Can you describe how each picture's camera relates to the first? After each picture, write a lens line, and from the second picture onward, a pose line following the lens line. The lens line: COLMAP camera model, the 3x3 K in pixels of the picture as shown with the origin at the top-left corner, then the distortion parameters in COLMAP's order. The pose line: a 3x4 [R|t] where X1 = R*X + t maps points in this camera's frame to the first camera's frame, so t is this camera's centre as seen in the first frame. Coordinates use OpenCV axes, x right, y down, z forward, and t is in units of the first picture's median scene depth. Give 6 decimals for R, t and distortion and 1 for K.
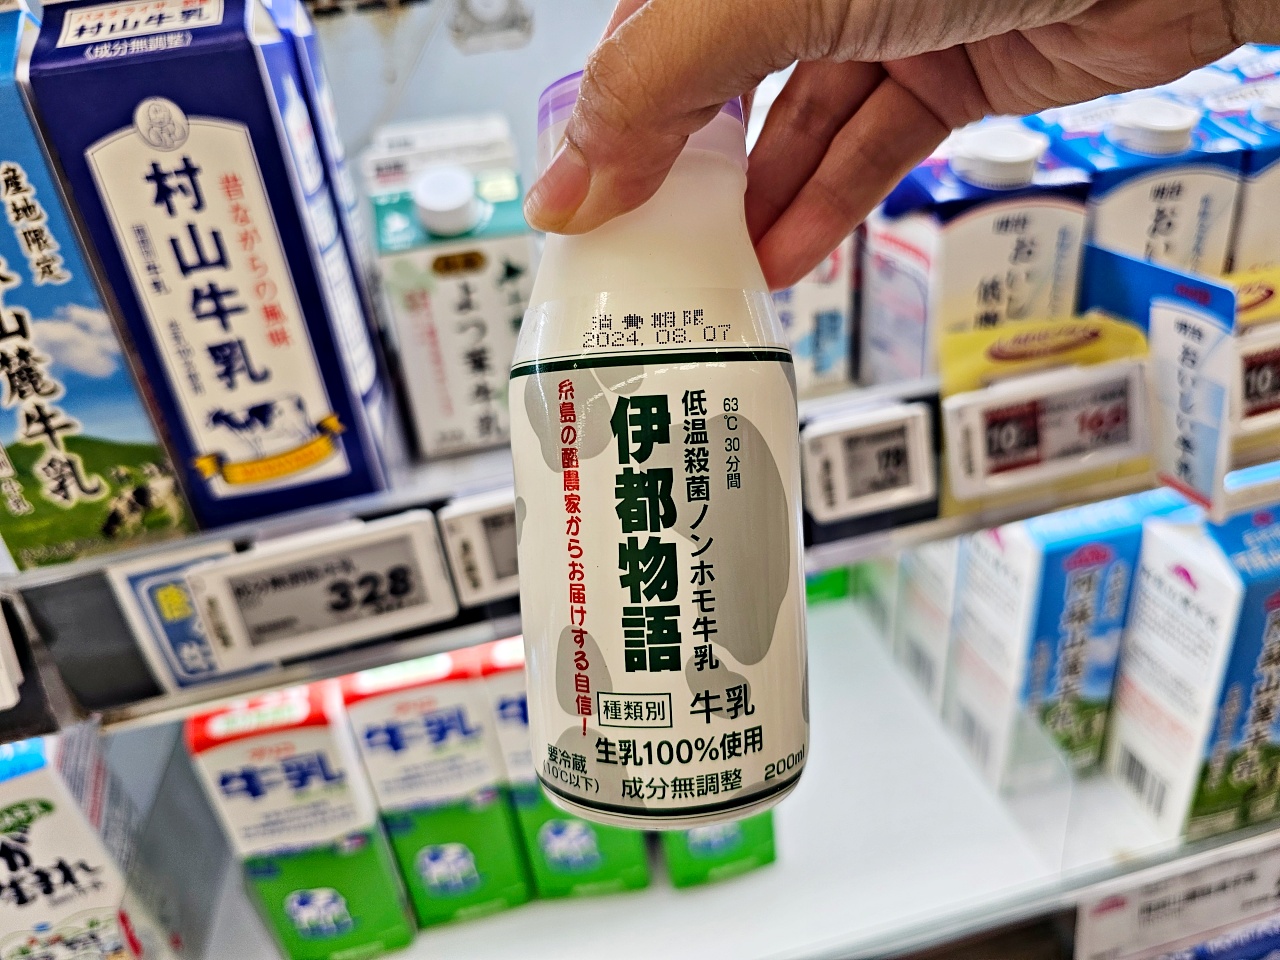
lens RADIAL K [[894.1, 0, 634.2], [0, 894.1, 478.1], [0, 0, 1]] dist [-0.004310, -0.000573]
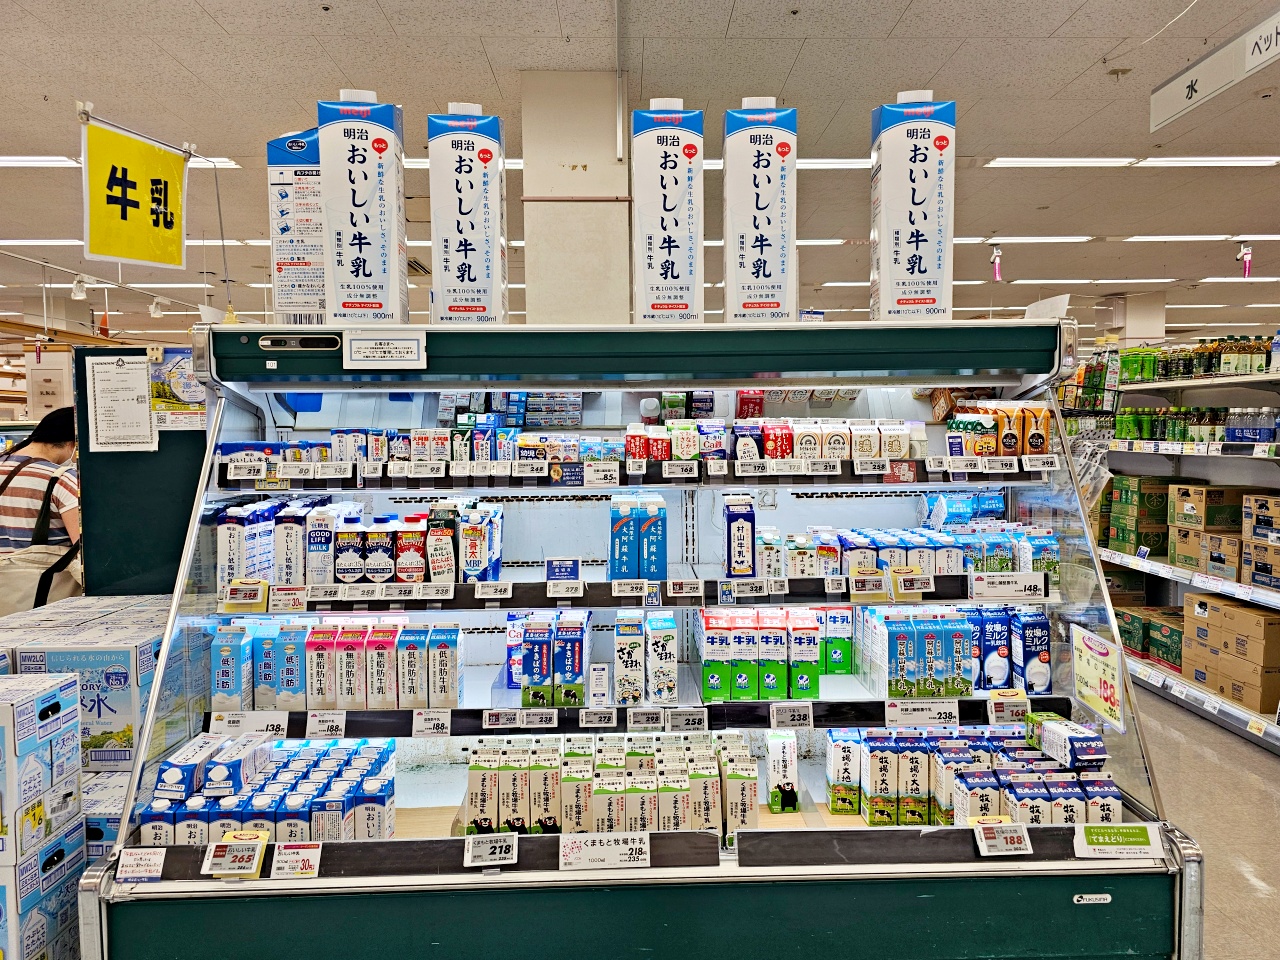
lens RADIAL K [[894.1, 0, 640.6], [0, 894.1, 476.6], [0, 0, 1]] dist [-0.004310, -0.000573]
pose [[0.976197, 0.116449, -0.182972, -0.009230], [-0.182726, 0.896046, -0.404615, 2.153032], [0.116834, 0.428417, 0.895996, -5.246135]]
